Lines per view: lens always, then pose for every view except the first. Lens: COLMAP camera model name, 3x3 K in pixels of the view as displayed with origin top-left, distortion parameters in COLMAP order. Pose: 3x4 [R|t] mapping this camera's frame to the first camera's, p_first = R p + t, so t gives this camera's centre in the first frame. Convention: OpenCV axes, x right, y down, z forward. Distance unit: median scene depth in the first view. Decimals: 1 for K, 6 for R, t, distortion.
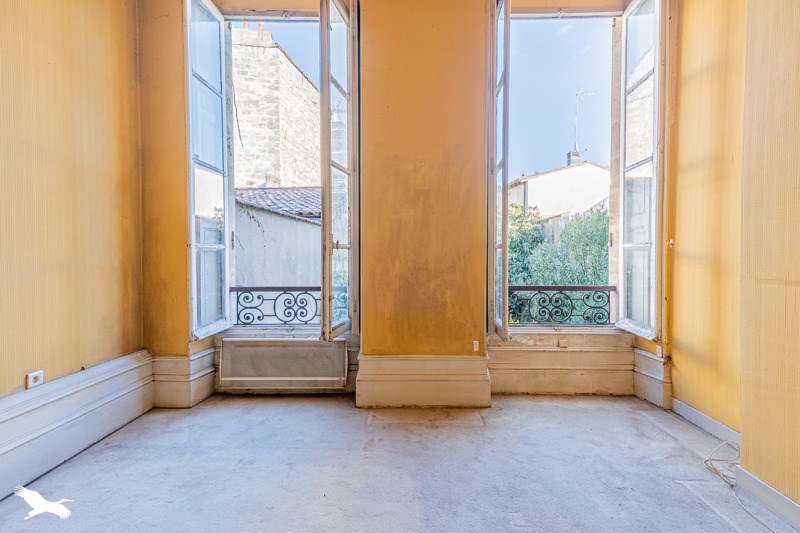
lens RADIAL K [[375.4, 0, 402.1], [0, 375.4, 263.8], [0, 0, 1]] dist [0.031777, -0.007111]
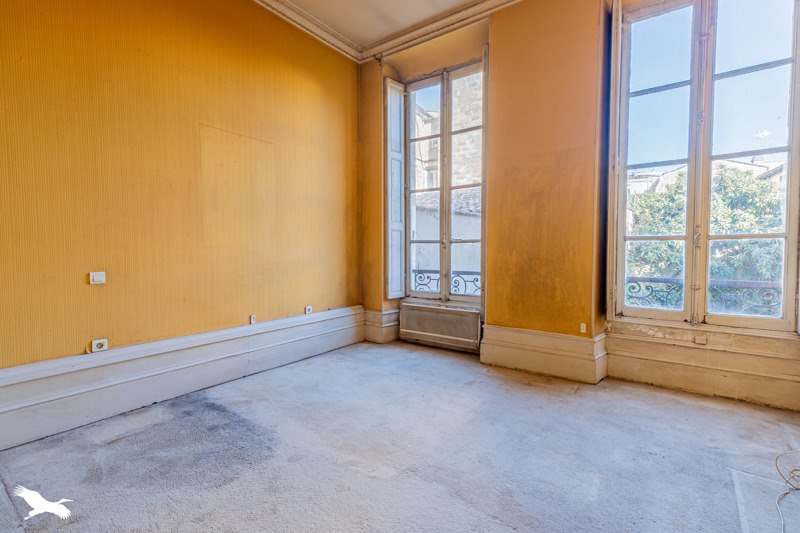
lens RADIAL K [[375.4, 0, 402.1], [0, 375.4, 263.8], [0, 0, 1]] dist [0.031777, -0.007111]
pose [[0.817084, 0.022571, -0.576076, 0.399731], [-0.009476, 0.999624, 0.025726, 0.003732], [0.576441, -0.015561, 0.816991, -0.223215]]
